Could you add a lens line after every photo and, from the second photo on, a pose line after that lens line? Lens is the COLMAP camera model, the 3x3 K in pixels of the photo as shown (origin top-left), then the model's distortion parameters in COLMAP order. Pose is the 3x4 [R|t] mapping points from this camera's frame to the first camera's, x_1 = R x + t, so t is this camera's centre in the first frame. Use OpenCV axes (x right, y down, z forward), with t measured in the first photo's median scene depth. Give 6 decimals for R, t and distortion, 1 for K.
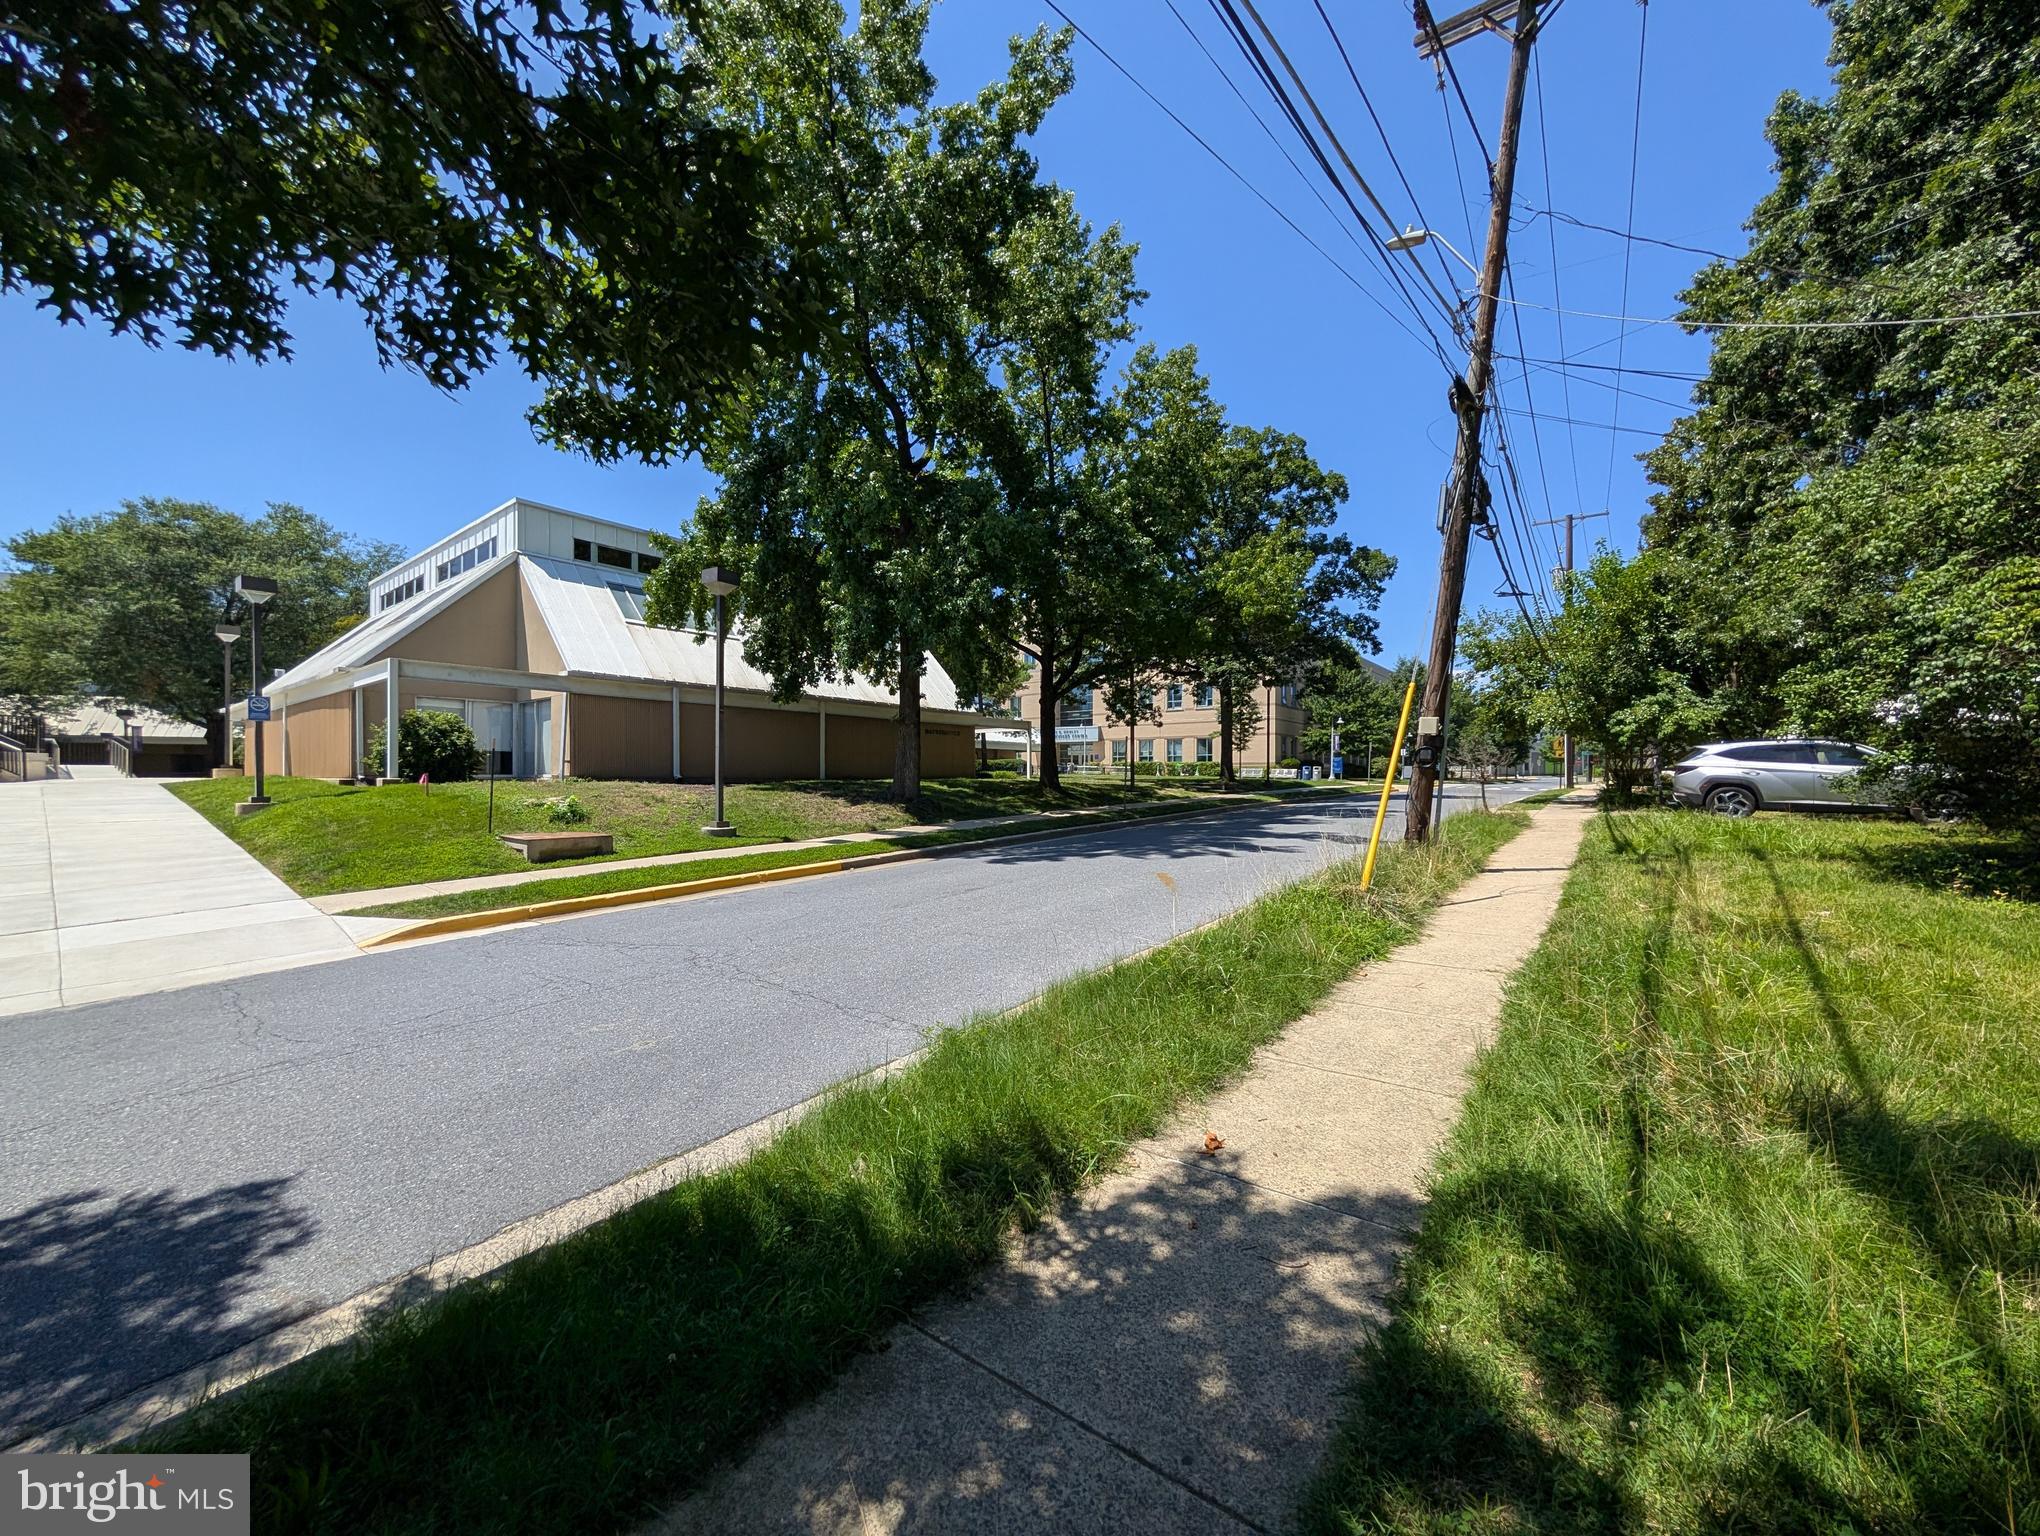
lens RADIAL K [[785.3, 0, 1021.2], [0, 785.3, 799.3], [0, 0, 1]] dist [-0.001970, -0.000286]
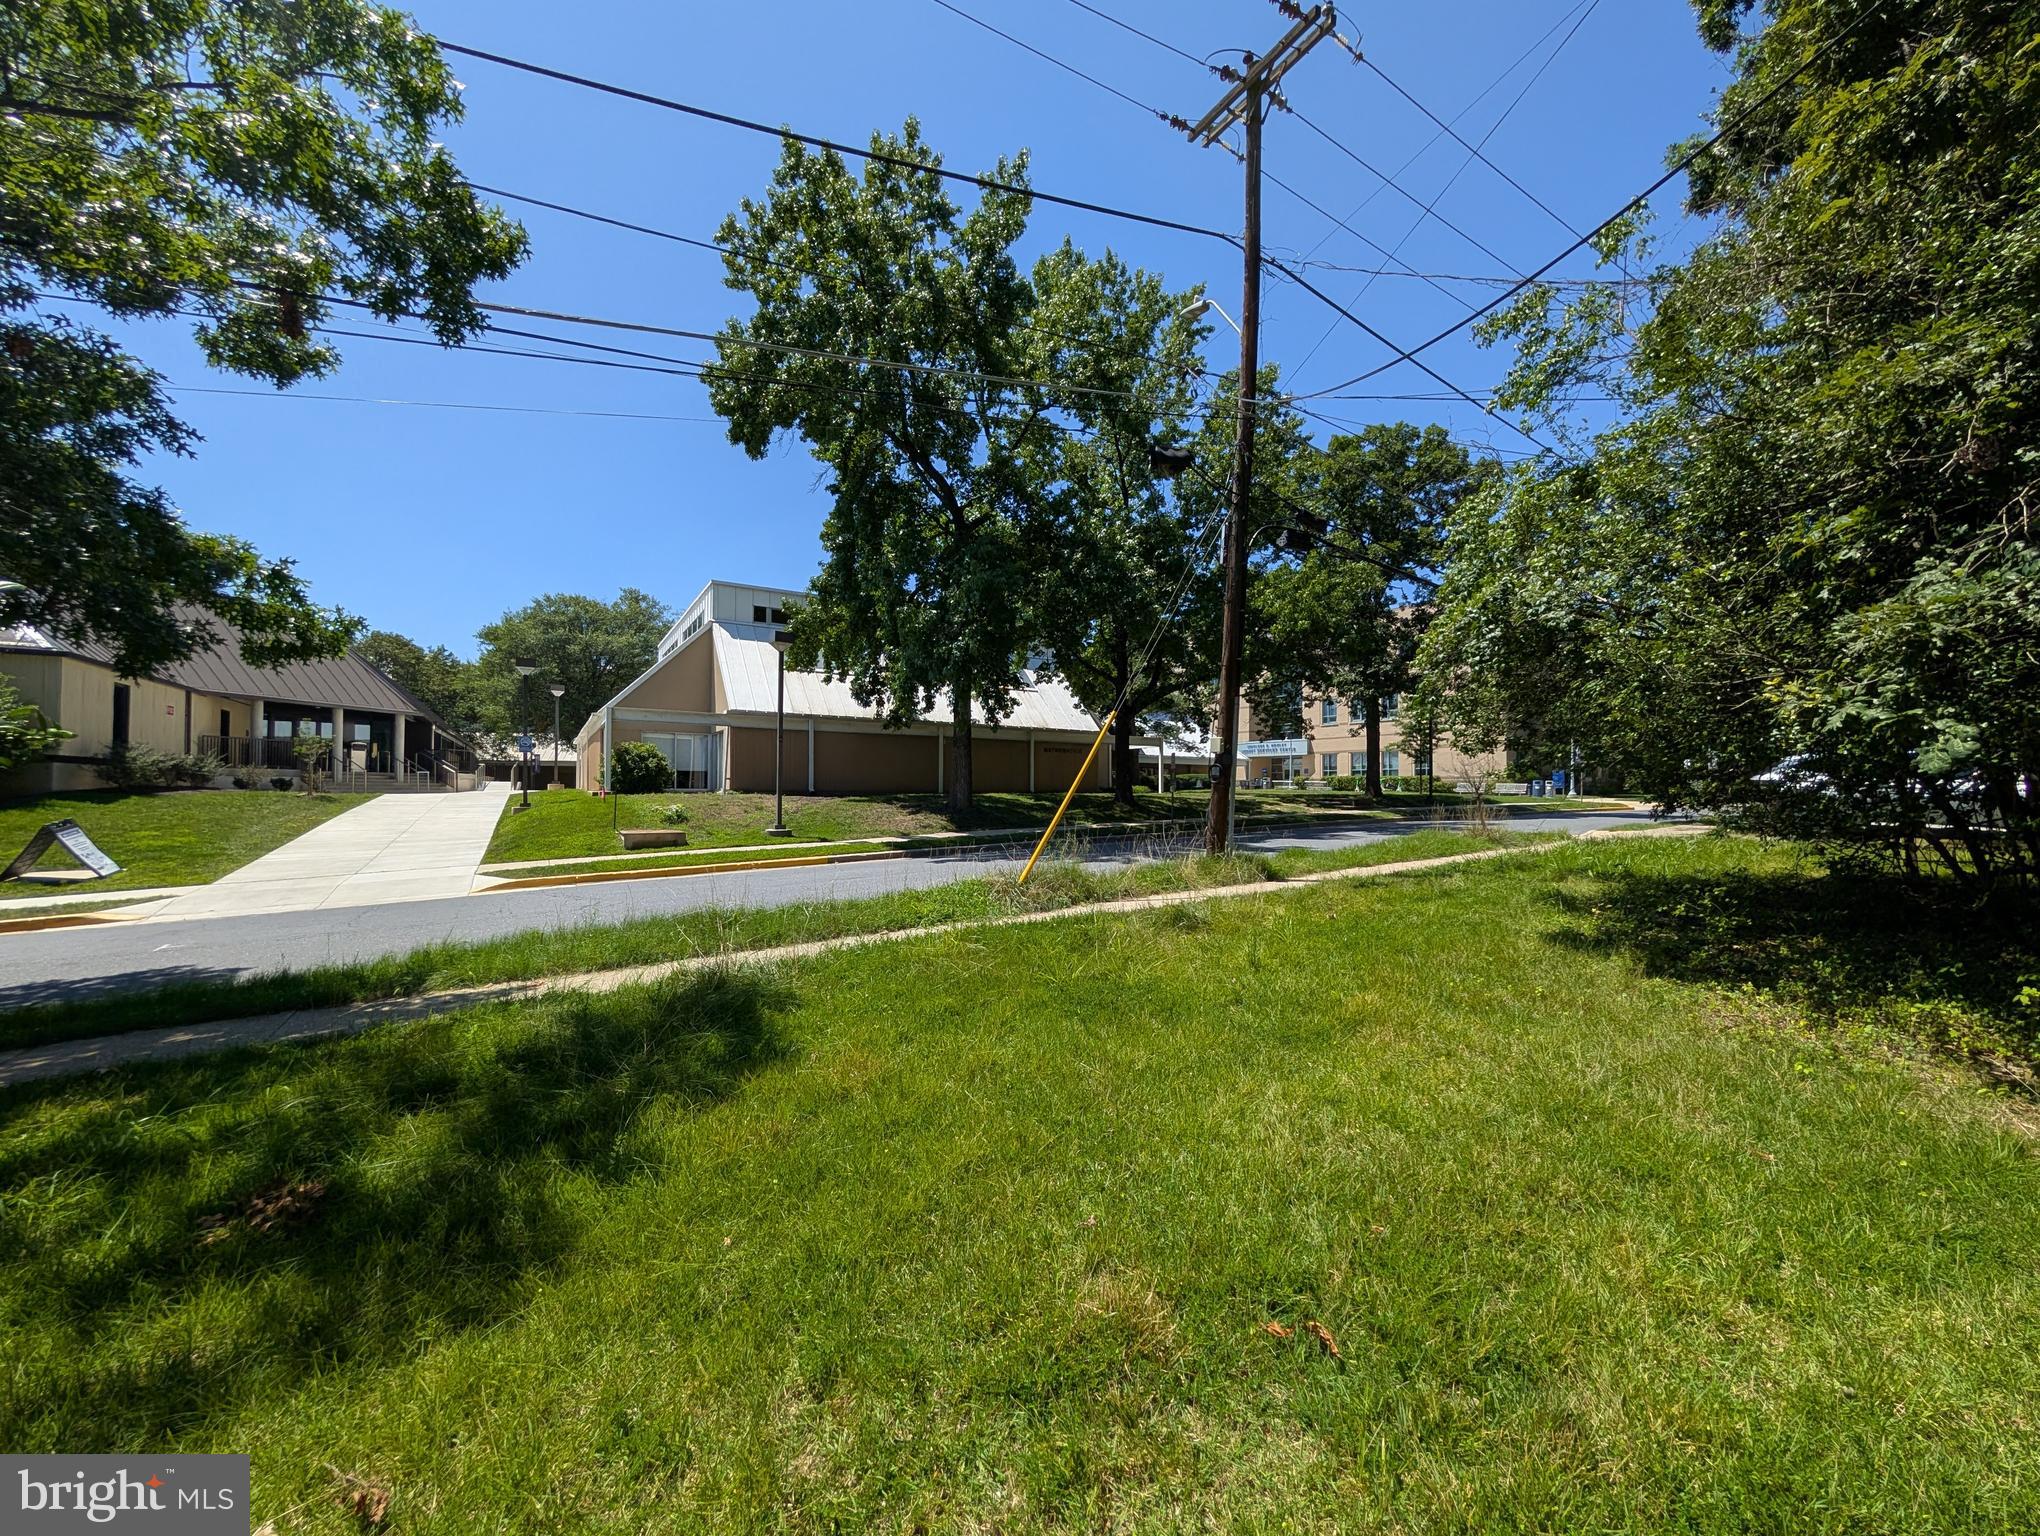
lens RADIAL K [[785.3, 0, 1021.2], [0, 785.3, 799.3], [0, 0, 1]] dist [-0.001970, -0.000286]
pose [[0.938051, 0.005515, -0.346452, 0.310749], [-0.012161, 0.999781, -0.017014, 0.002561], [0.346283, 0.020173, 0.937913, -0.056926]]
